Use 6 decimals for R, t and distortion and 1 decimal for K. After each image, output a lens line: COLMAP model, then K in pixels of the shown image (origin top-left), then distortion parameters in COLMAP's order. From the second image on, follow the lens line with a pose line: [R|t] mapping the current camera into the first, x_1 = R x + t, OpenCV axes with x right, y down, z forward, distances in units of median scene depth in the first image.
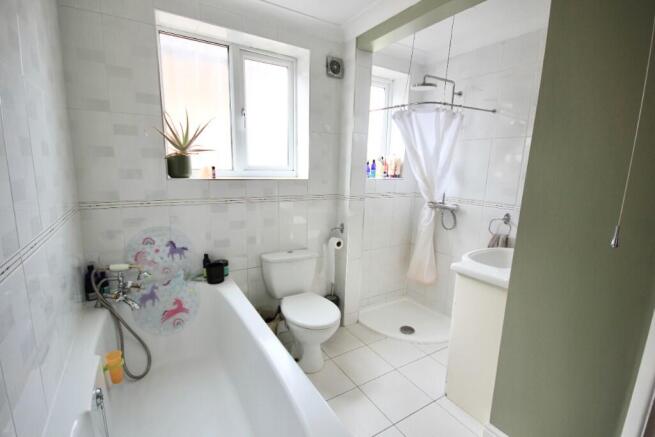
lens RADIAL K [[304.8, 0, 330.2], [0, 304.8, 227.2], [0, 0, 1]] dist [-0.011865, -0.001188]
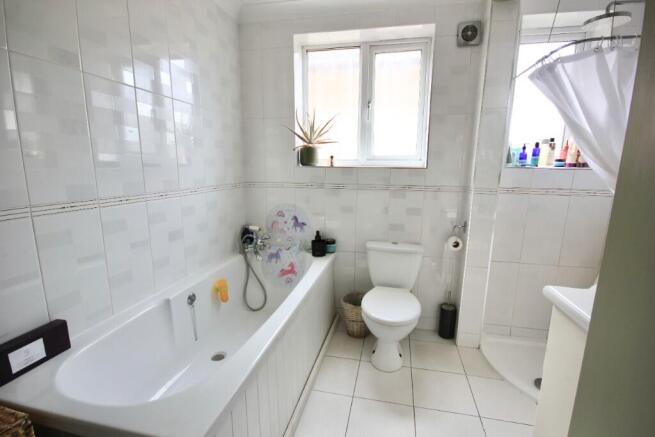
lens RADIAL K [[304.8, 0, 330.2], [0, 304.8, 227.2], [0, 0, 1]] dist [-0.011865, -0.001188]
pose [[0.709025, 0.114367, -0.695847, 0.436194], [-0.128108, 0.991232, 0.032382, 0.029921], [0.693449, 0.066184, 0.717460, 0.188698]]
